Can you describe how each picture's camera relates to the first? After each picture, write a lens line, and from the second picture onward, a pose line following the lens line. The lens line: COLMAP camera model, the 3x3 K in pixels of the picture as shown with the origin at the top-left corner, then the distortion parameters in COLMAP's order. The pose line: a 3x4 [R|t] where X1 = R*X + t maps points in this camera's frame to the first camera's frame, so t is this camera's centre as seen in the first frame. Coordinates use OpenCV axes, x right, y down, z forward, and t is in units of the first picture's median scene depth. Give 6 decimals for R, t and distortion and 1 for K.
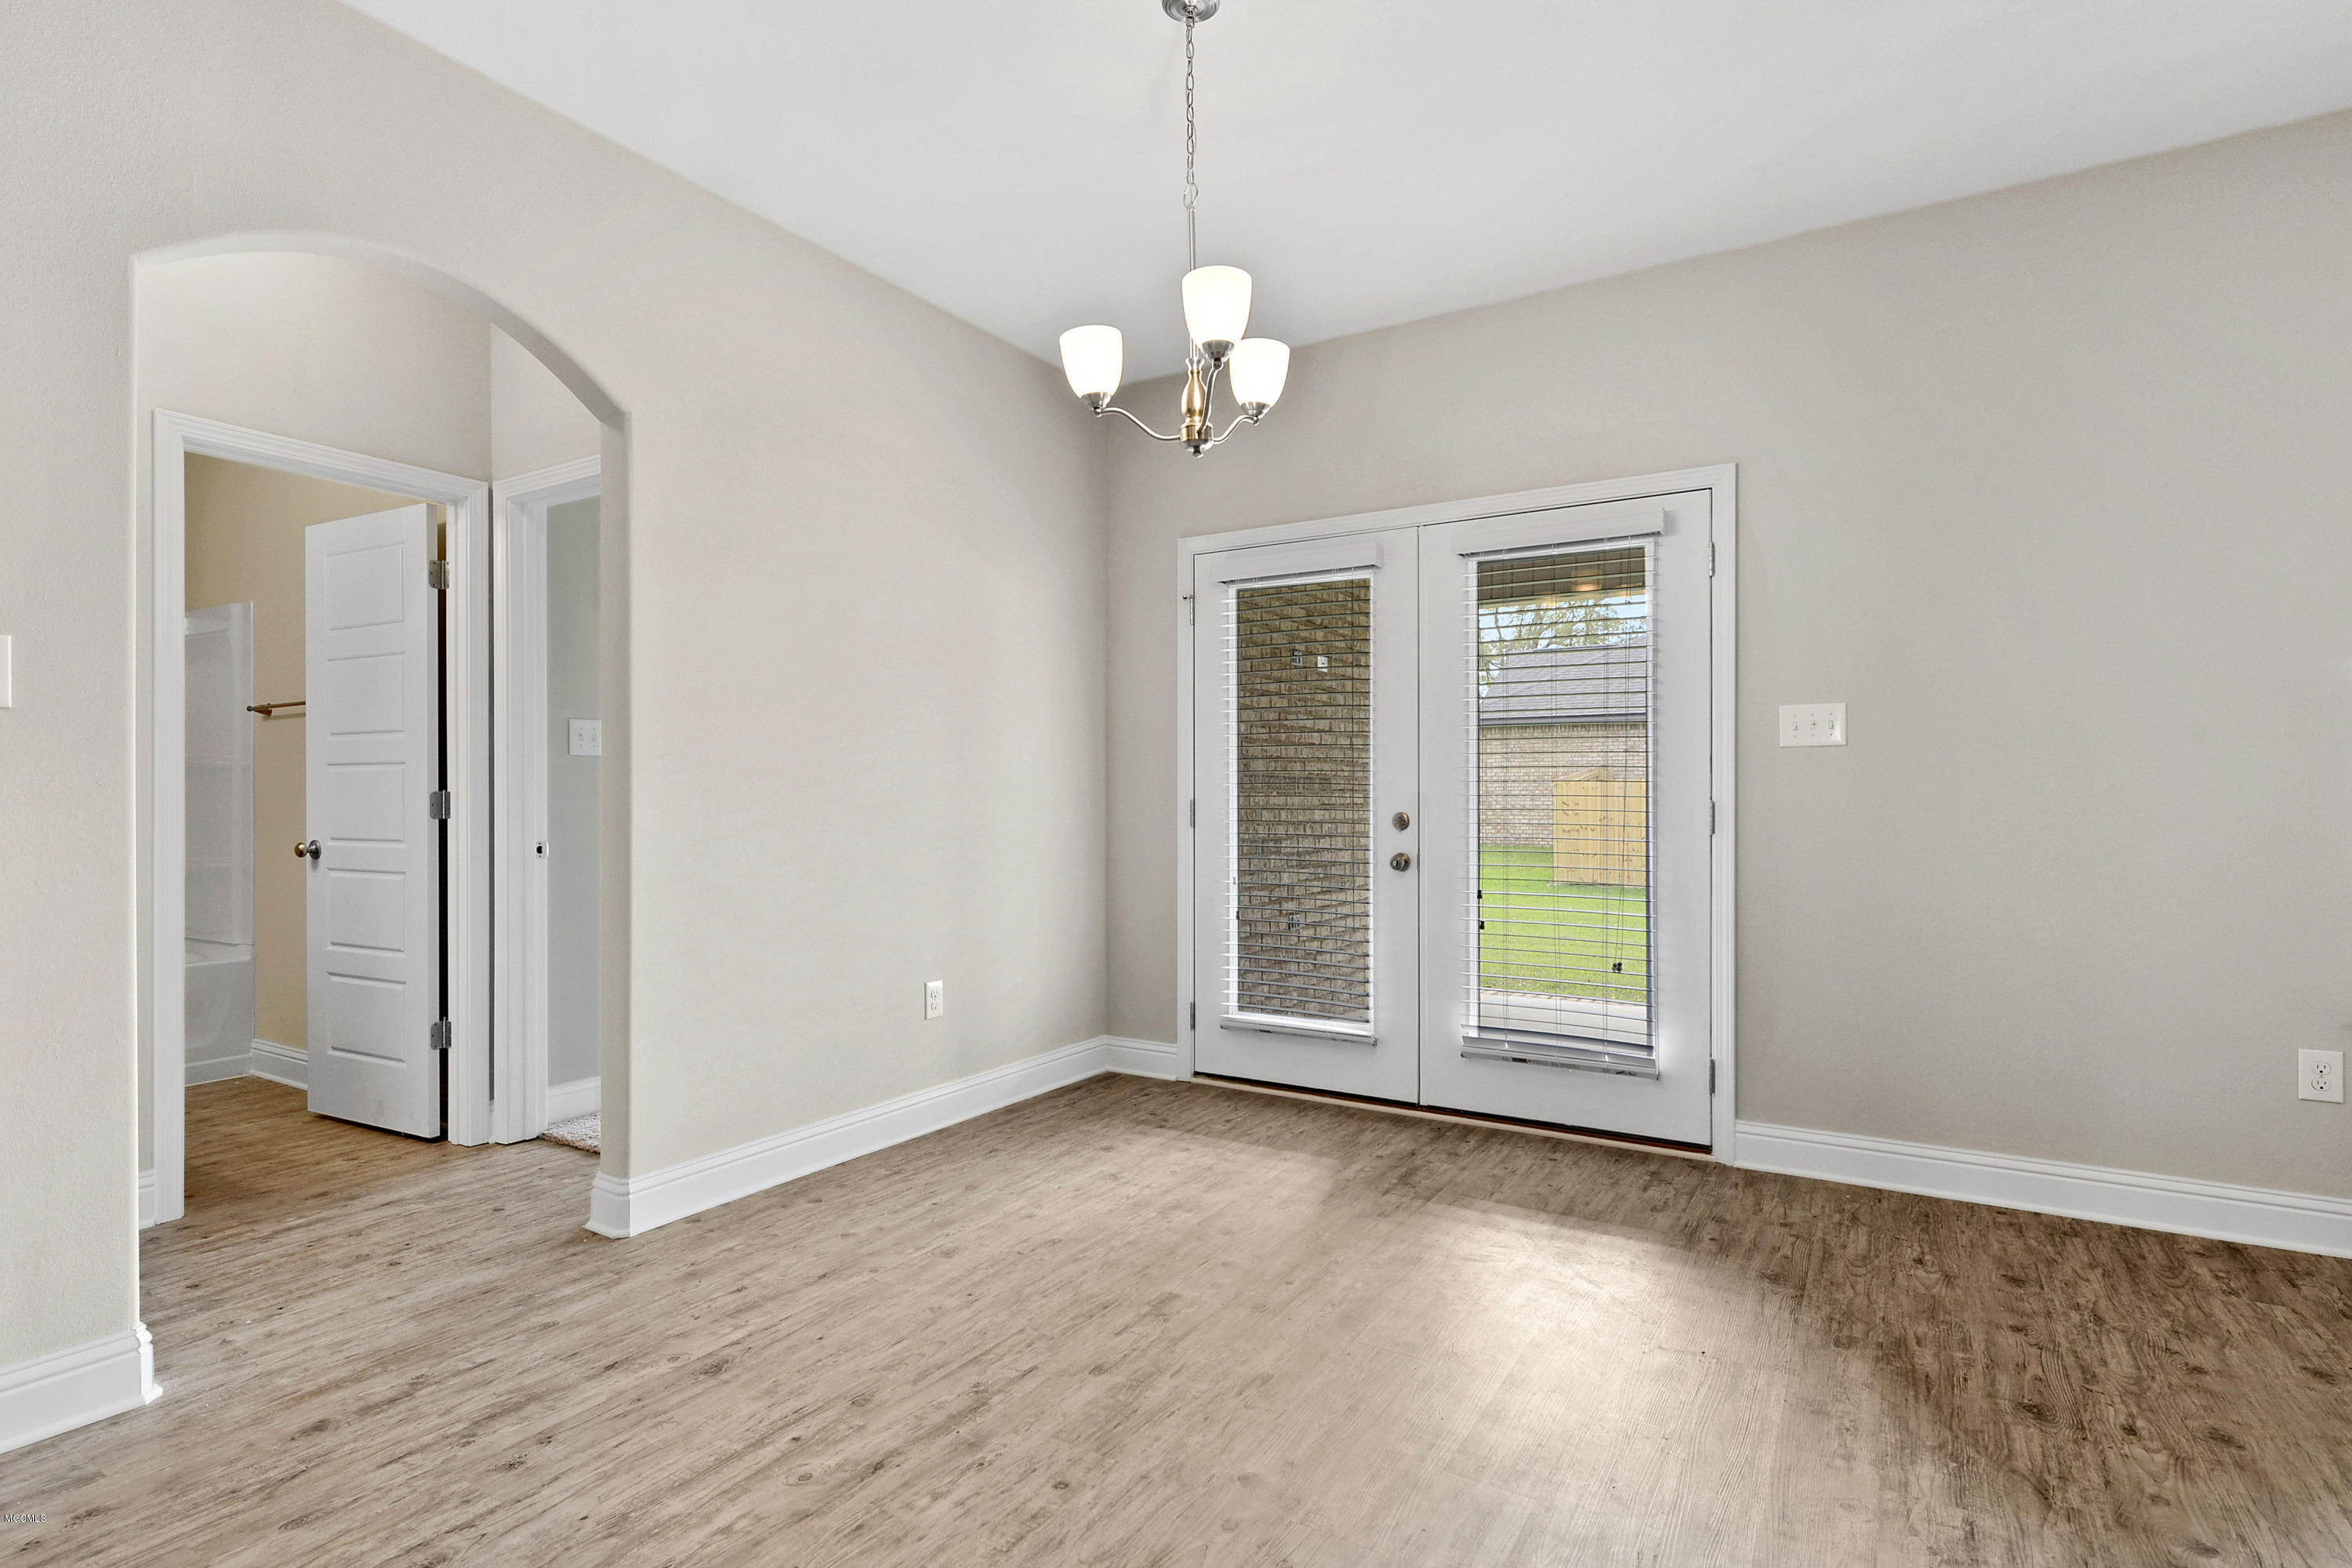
lens RADIAL K [[1151.6, 0, 1171.3], [0, 1151.6, 793.5], [0, 0, 1]] dist [-0.000029, -0.000325]
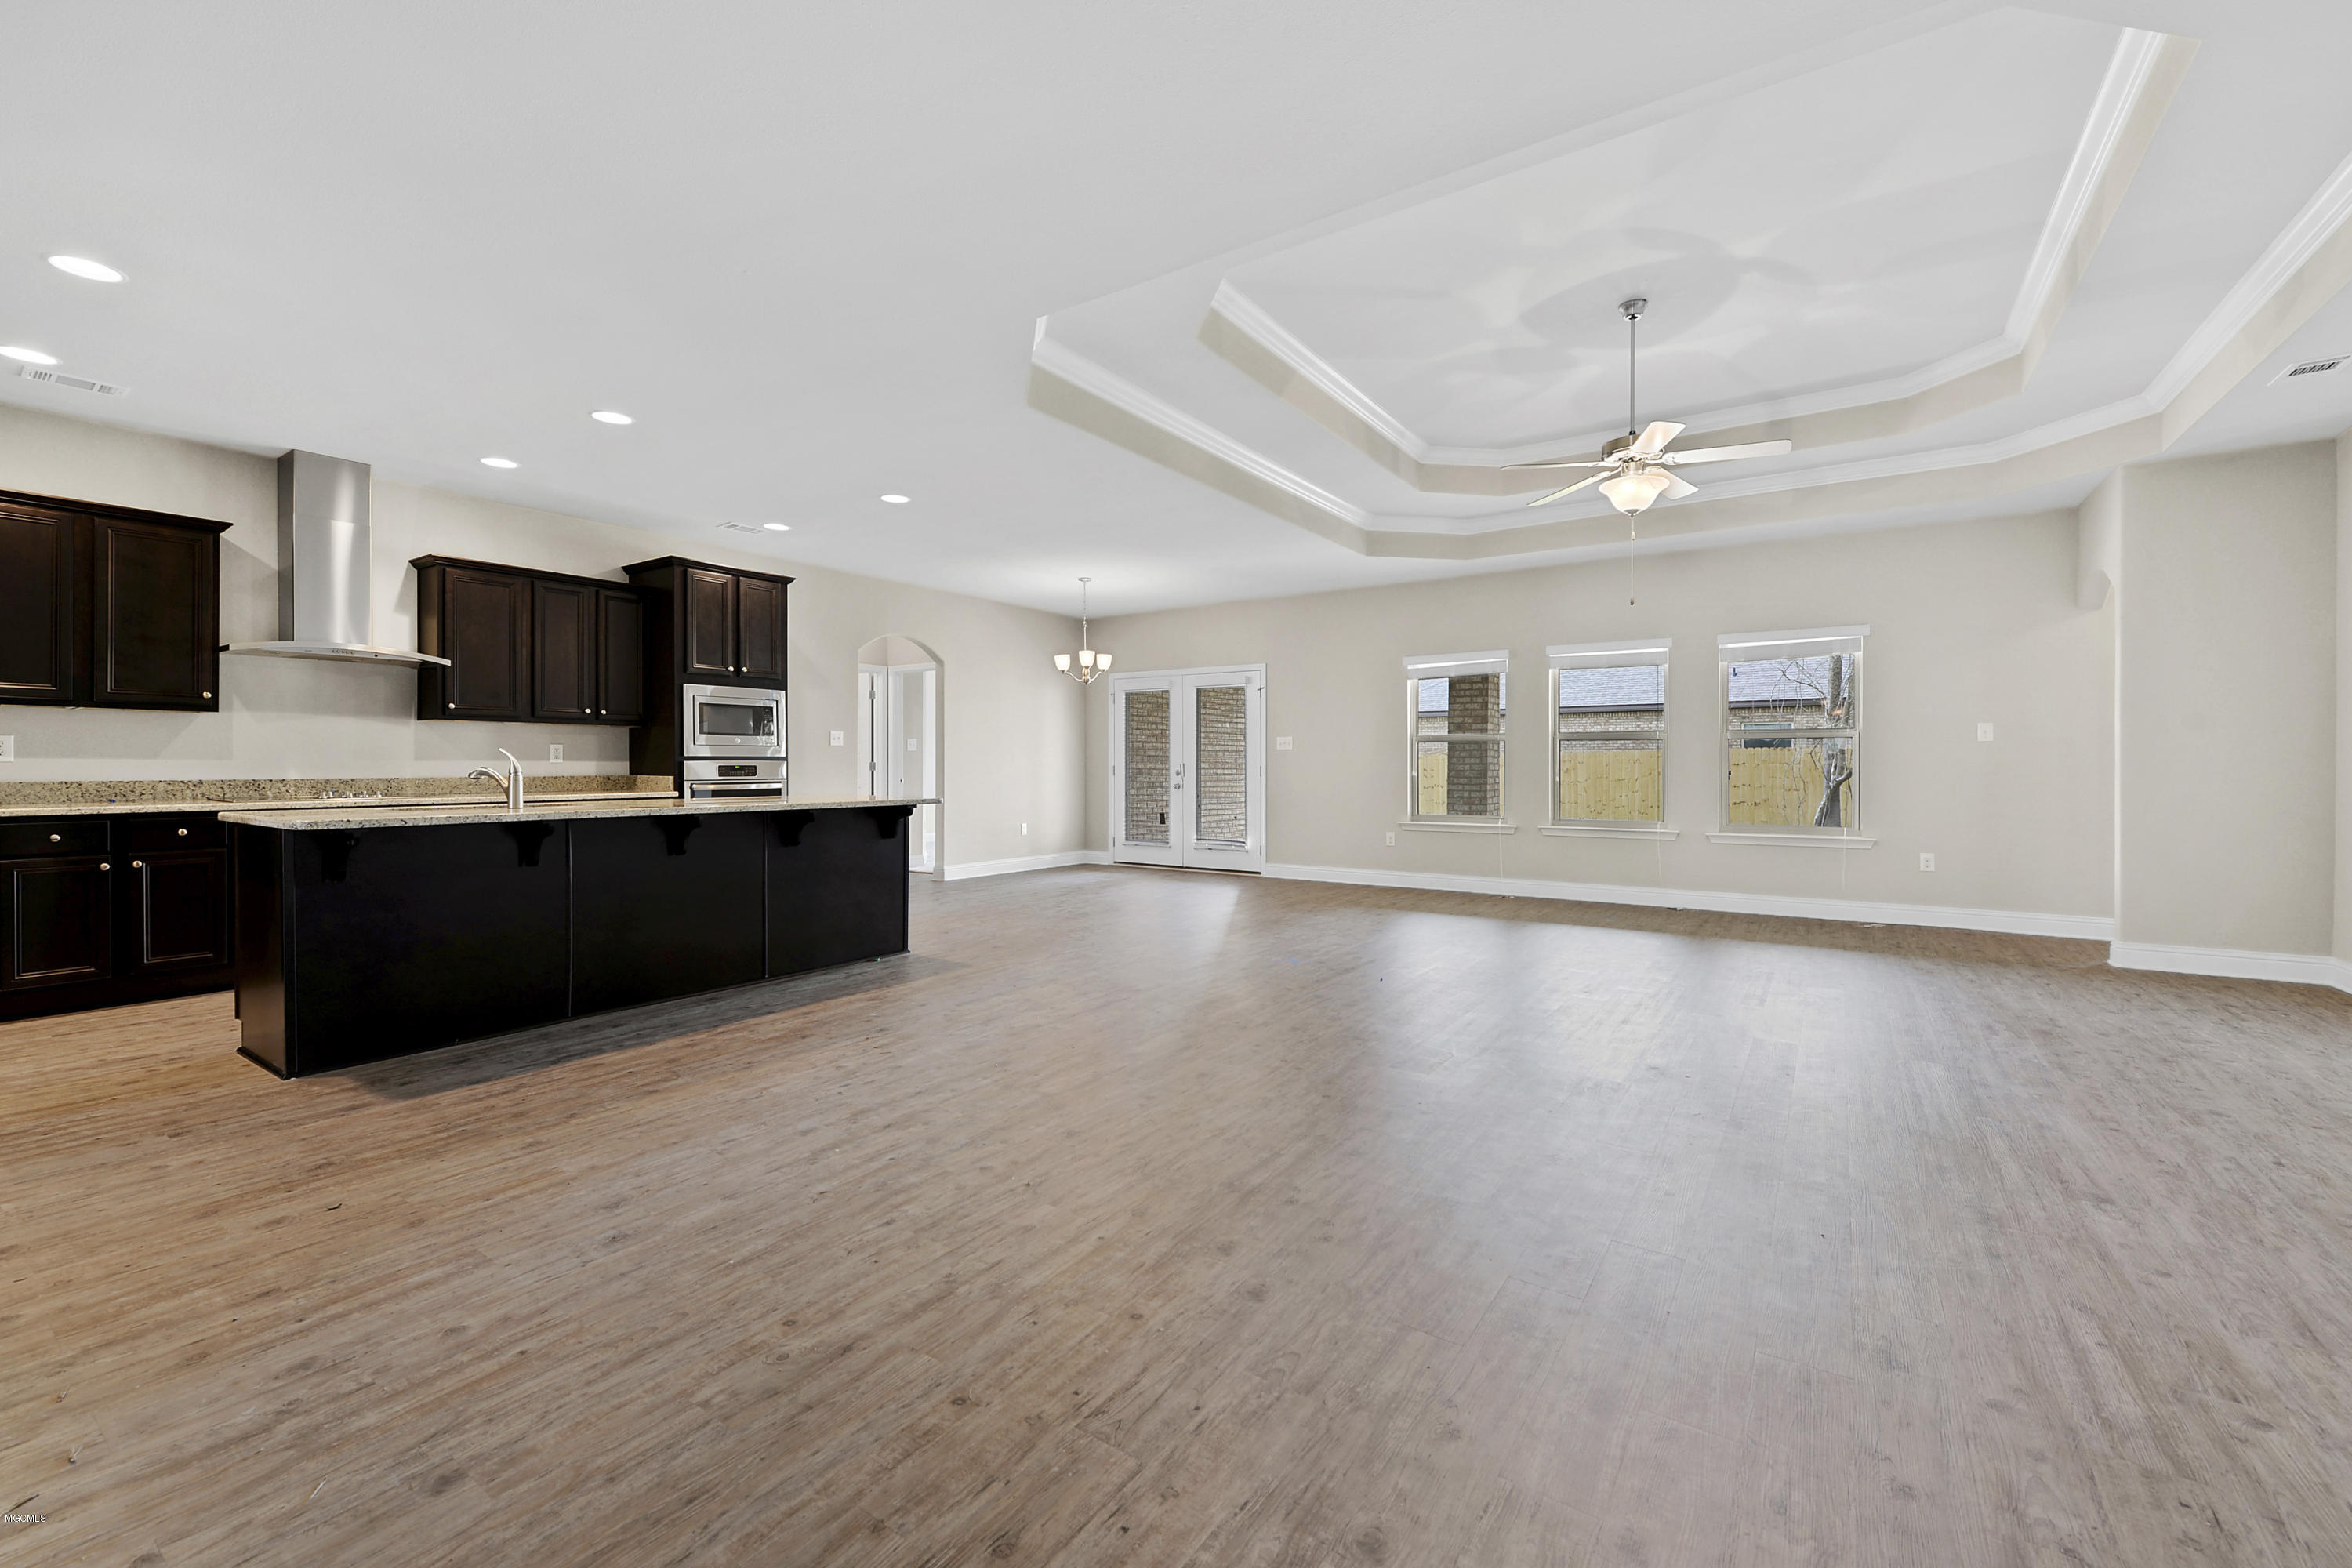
lens RADIAL K [[963.2, 0, 1166.0], [0, 963.2, 769.3], [0, 0, 1]] dist [0.001229, 0.000151]
pose [[0.998891, 0.000385, -0.047091, 0.288261], [-0.000147, 0.999987, 0.005061, 0.001749], [0.047093, -0.005049, 0.998878, -1.530749]]
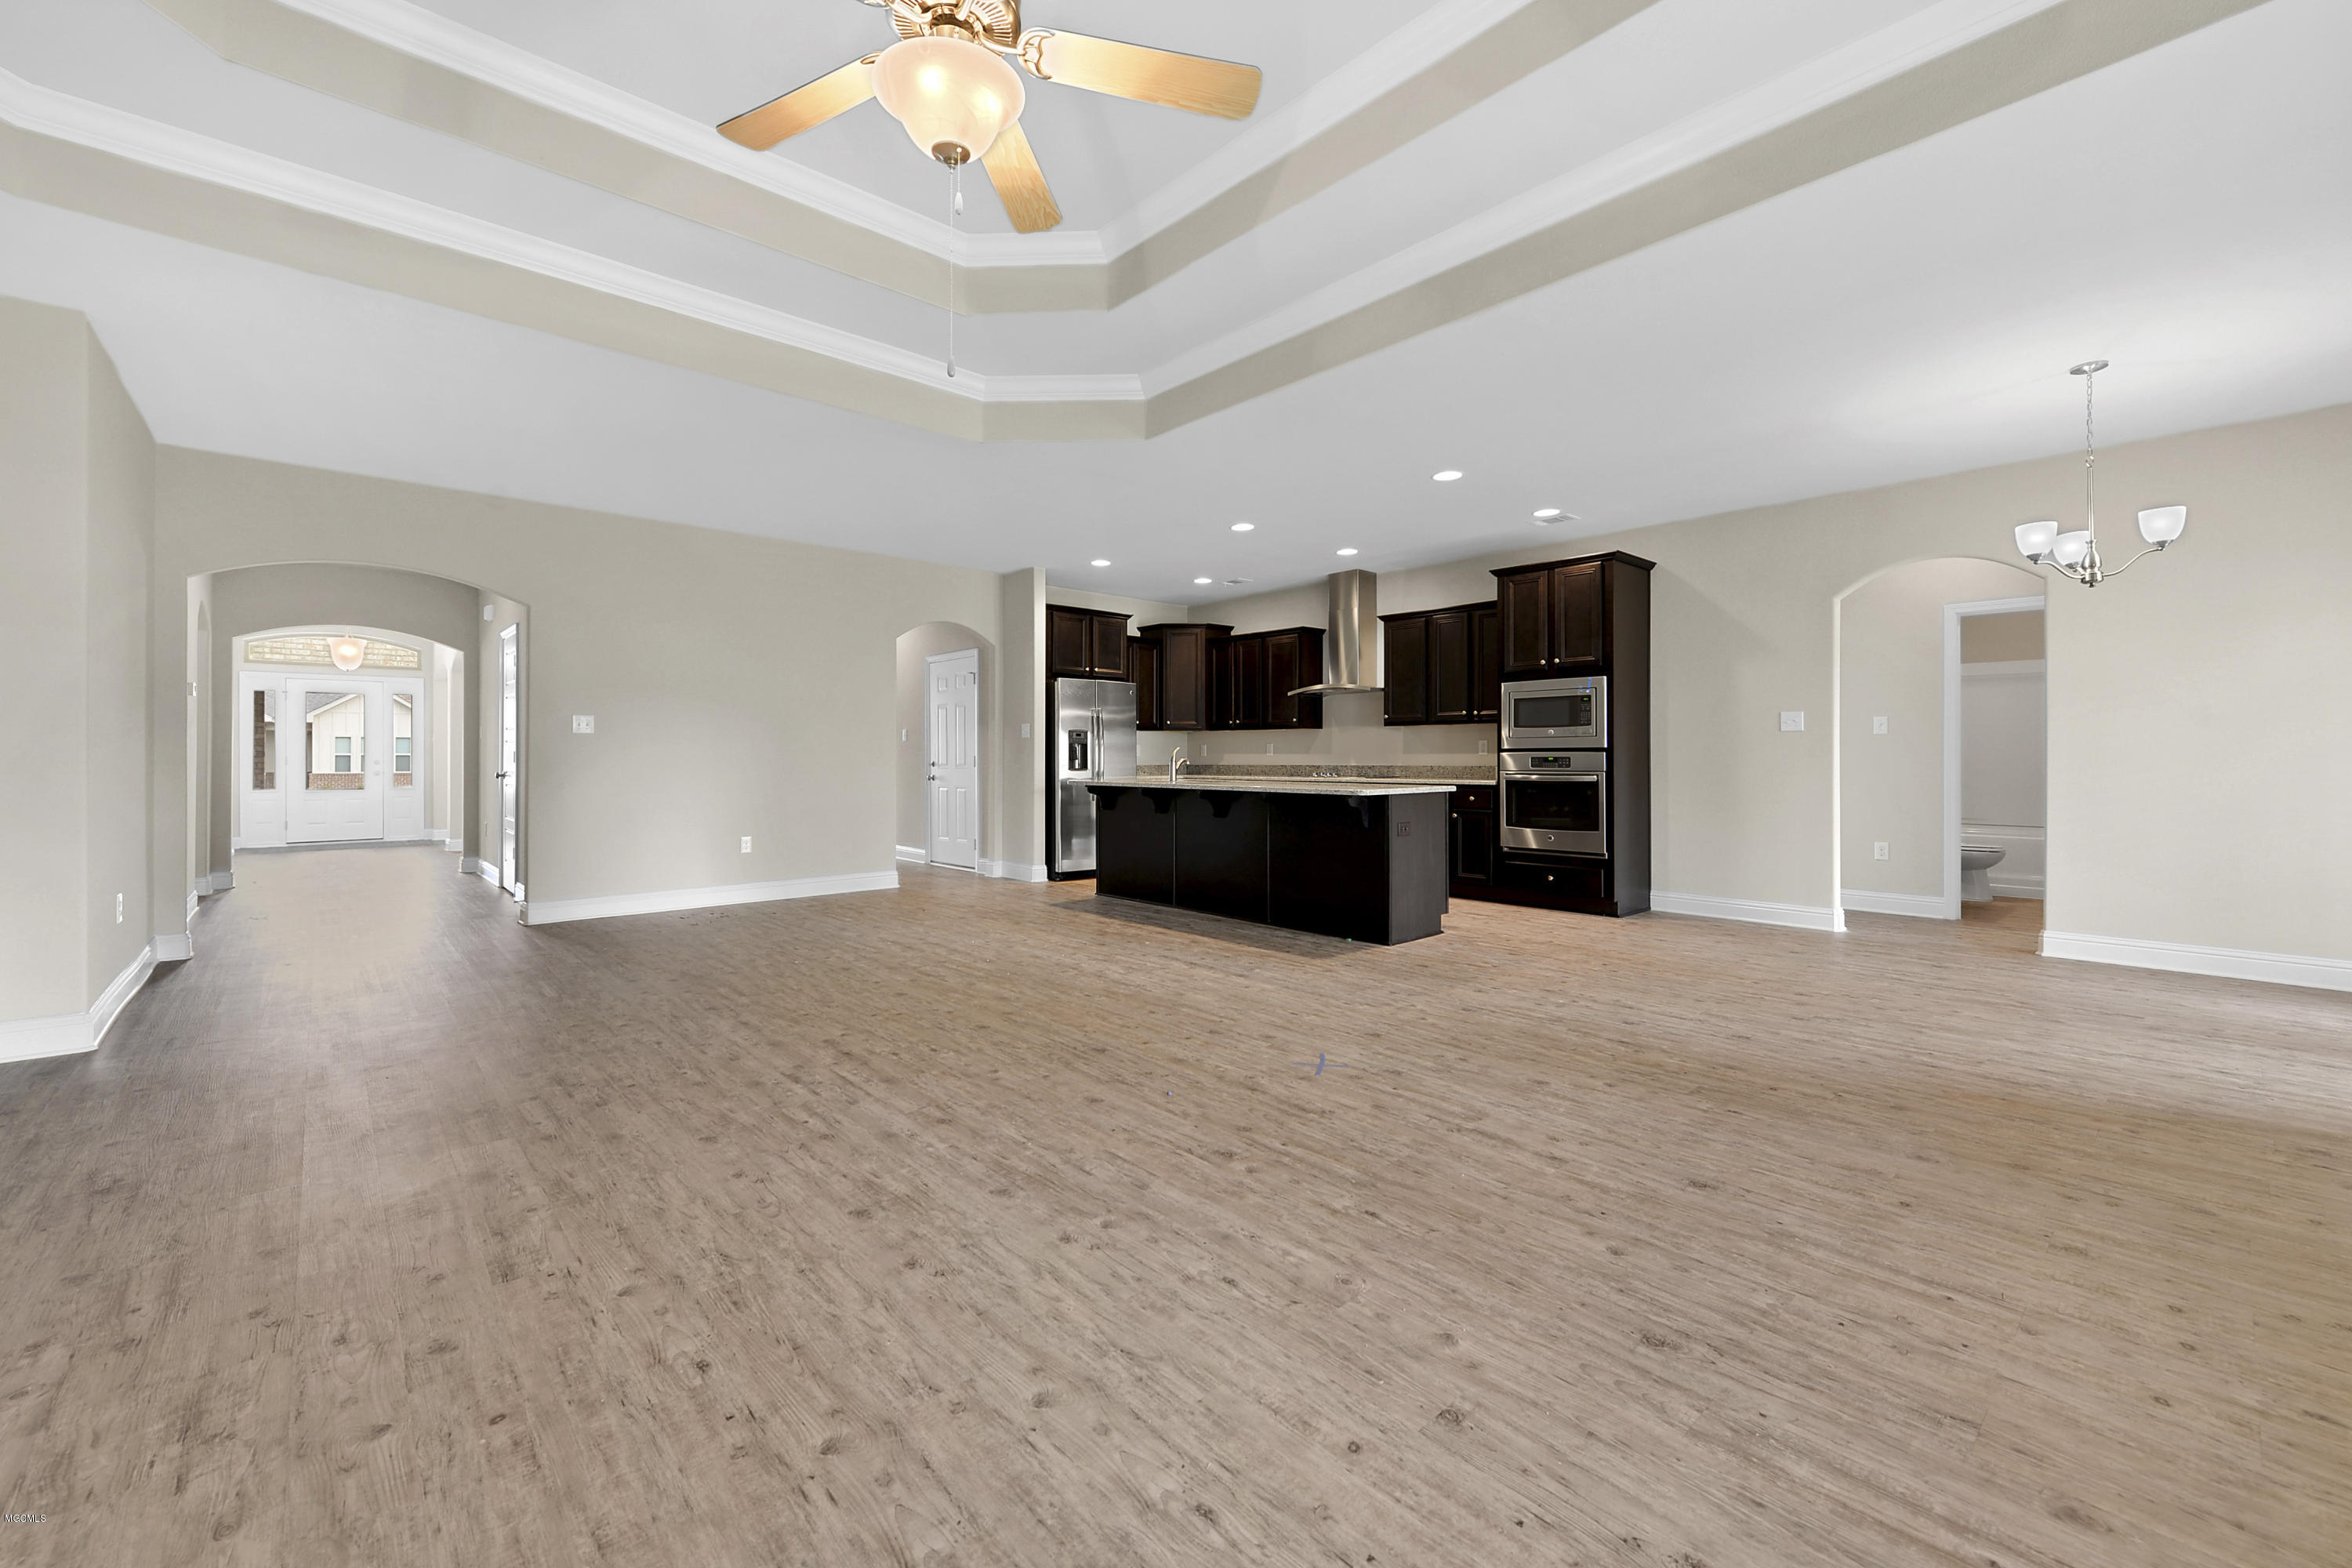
lens RADIAL K [[941.3, 0, 1169.1], [0, 941.3, 757.7], [0, 0, 1]] dist [-0.000225, -0.000953]
pose [[-0.283591, -0.000538, -0.958945, 1.235628], [0.001039, 0.999999, -0.000868, 0.005953], [0.958945, -0.001243, -0.283590, -0.072337]]
